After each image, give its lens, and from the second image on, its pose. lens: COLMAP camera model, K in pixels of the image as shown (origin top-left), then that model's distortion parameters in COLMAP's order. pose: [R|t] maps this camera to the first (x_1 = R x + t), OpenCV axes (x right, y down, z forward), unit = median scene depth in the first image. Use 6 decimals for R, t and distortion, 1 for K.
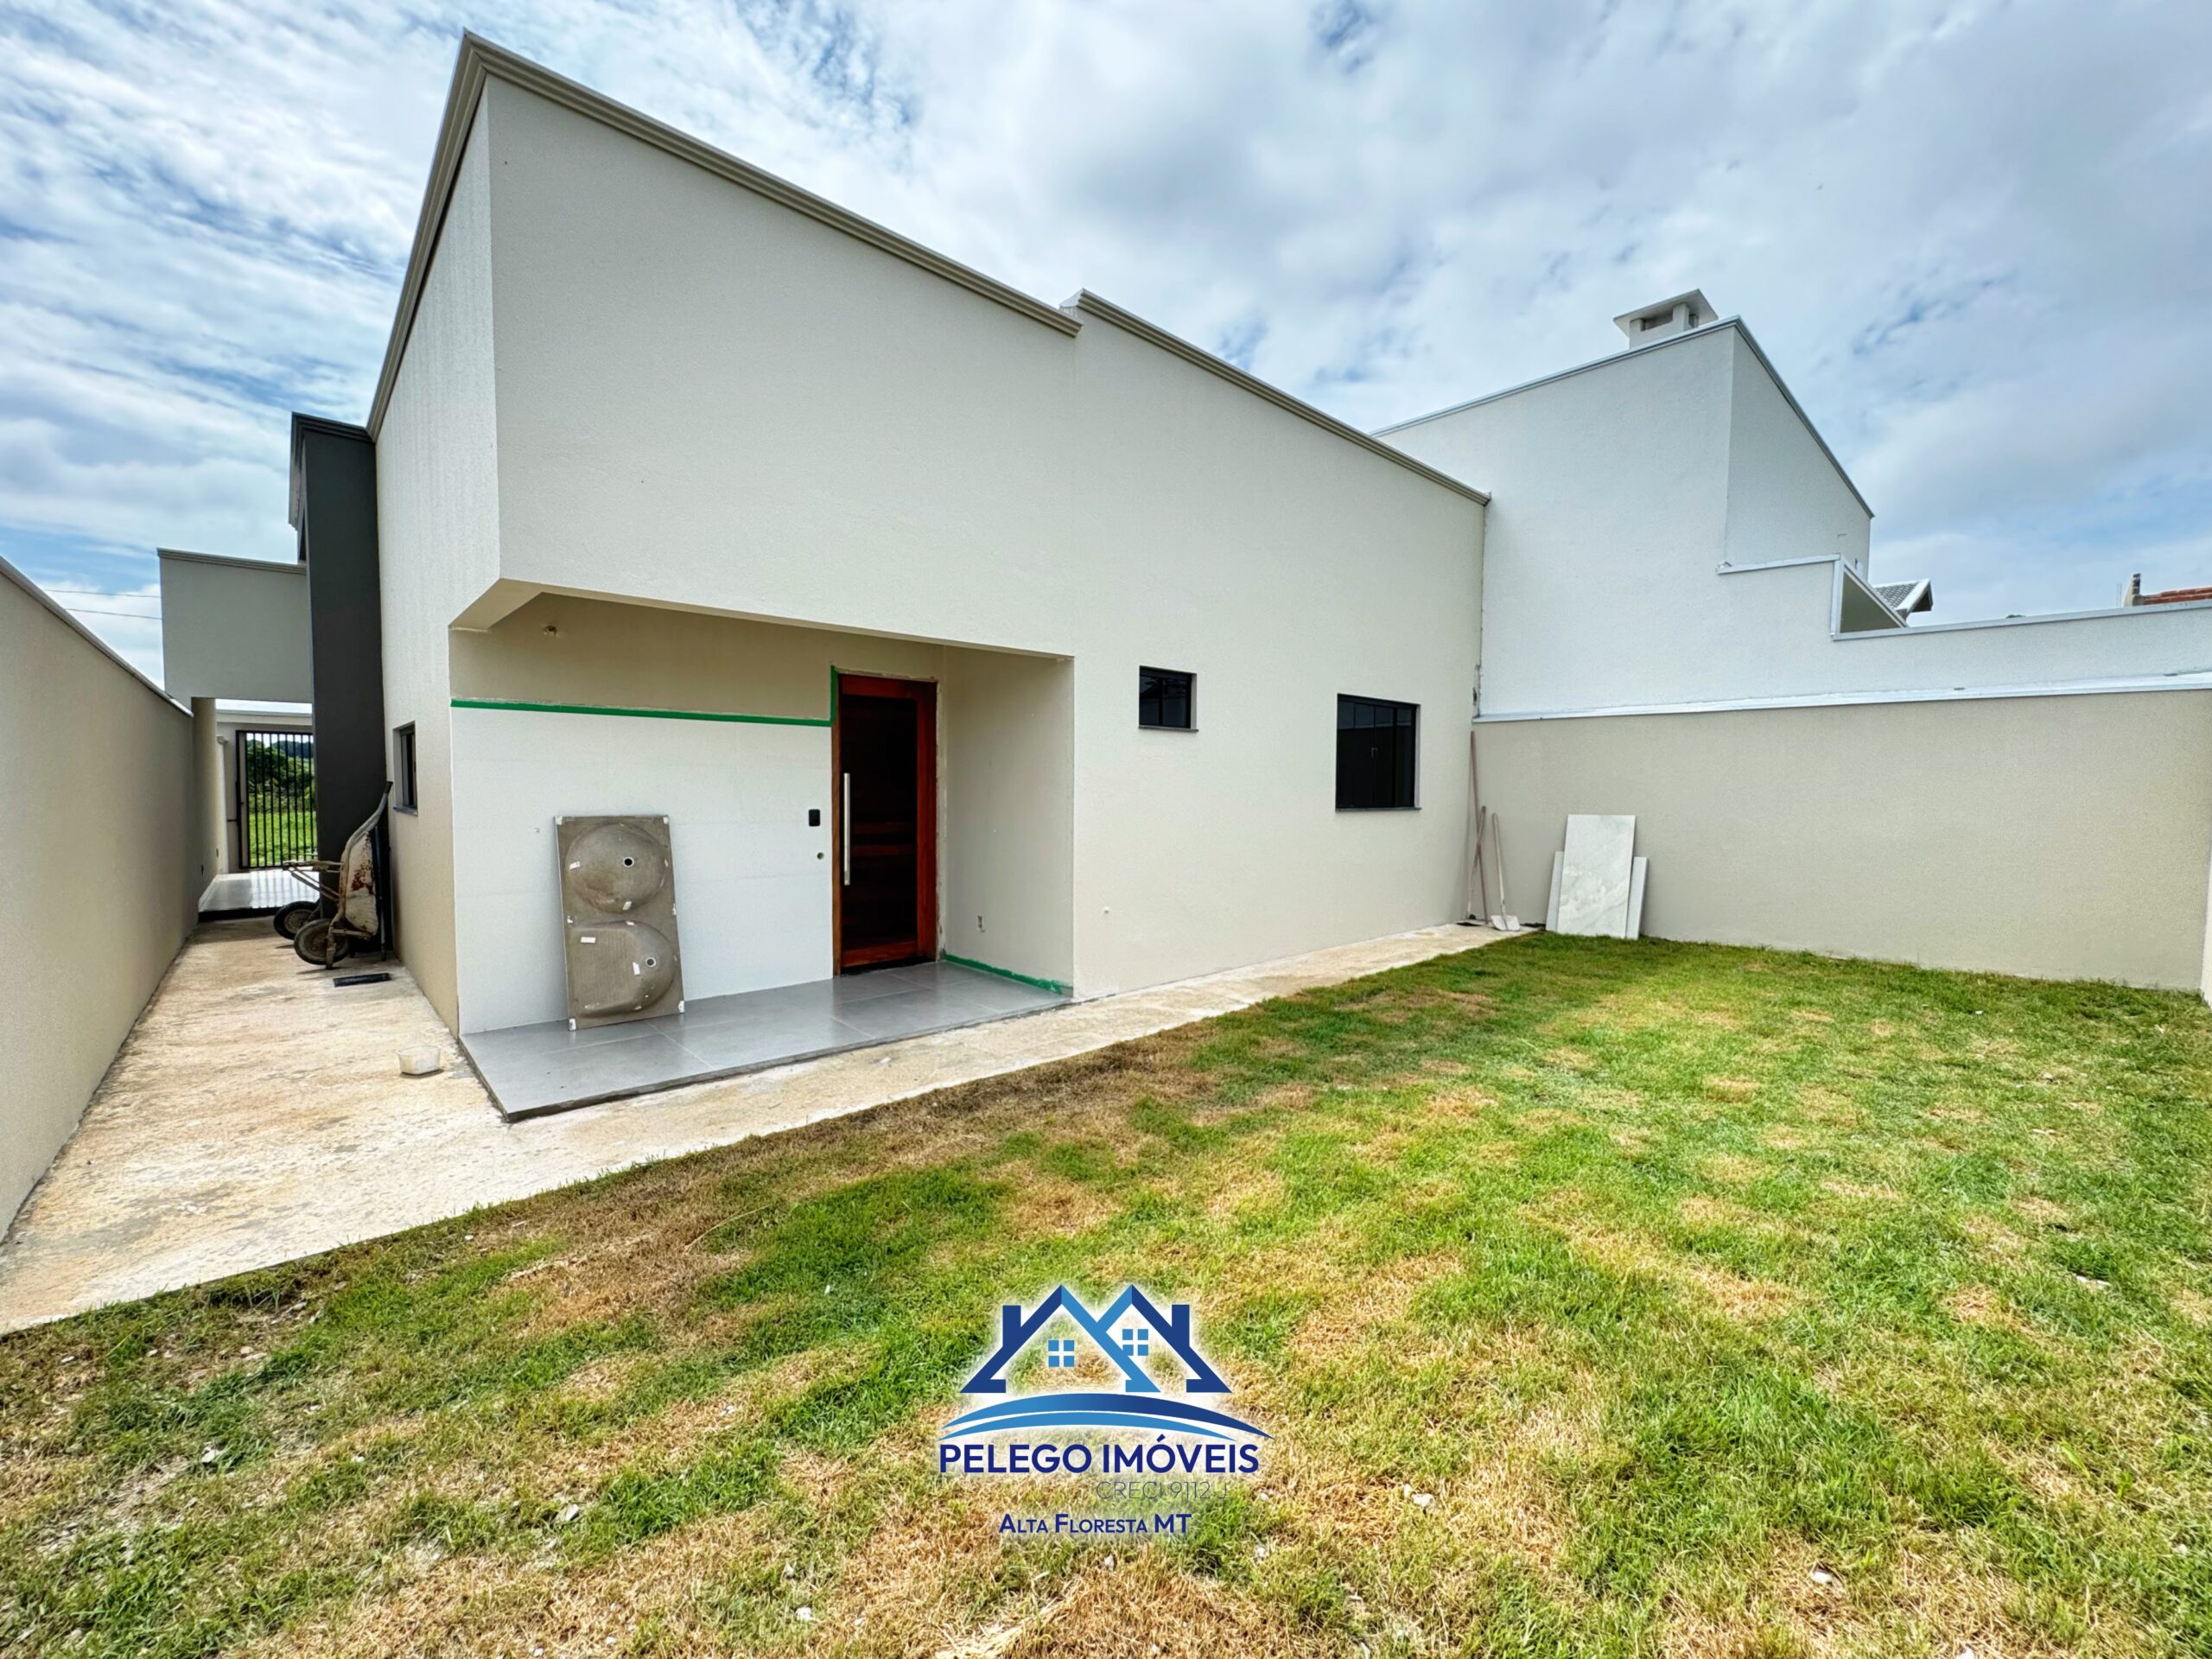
lens RADIAL K [[891.3, 0, 1105.9], [0, 891.3, 830.2], [0, 0, 1]] dist [-0.005821, 0.000294]
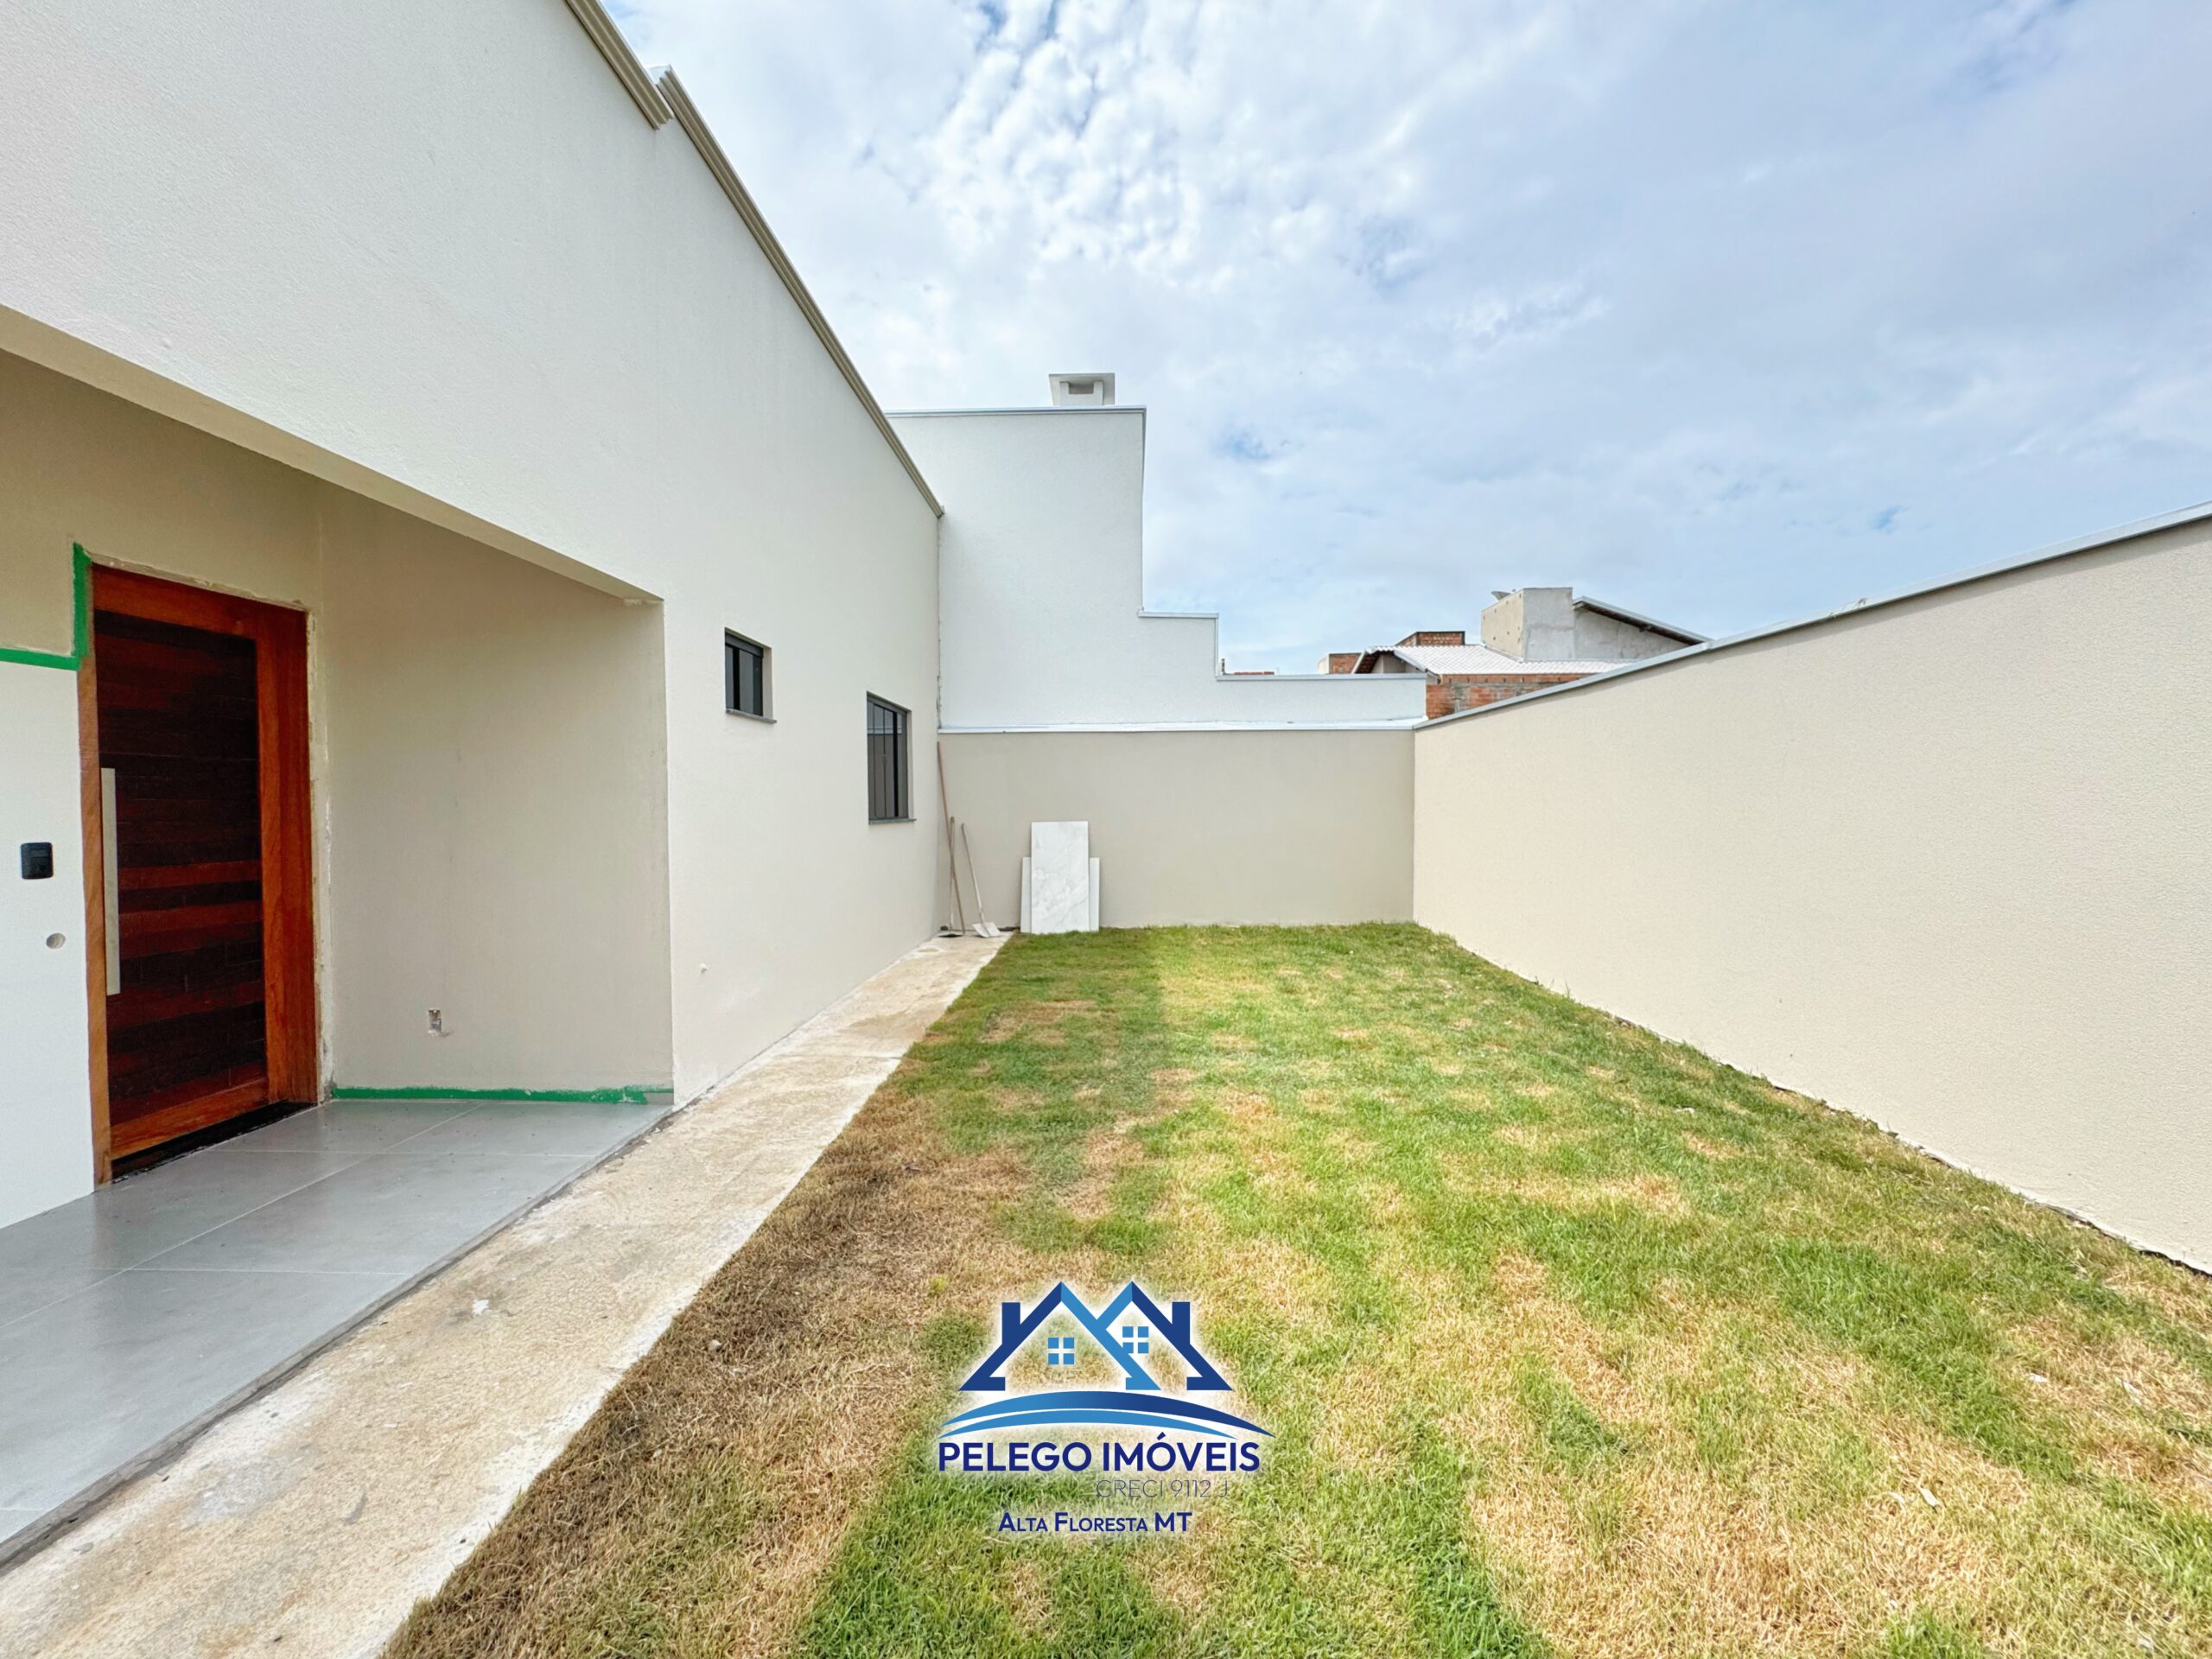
lens RADIAL K [[891.3, 0, 1106.1], [0, 891.3, 826.9], [0, 0, 1]] dist [-0.005821, 0.000294]
pose [[0.697969, -0.029471, 0.715522, -0.316301], [0.048868, 0.998784, -0.006531, -0.001310], [-0.714459, 0.039525, 0.698560, 0.323161]]
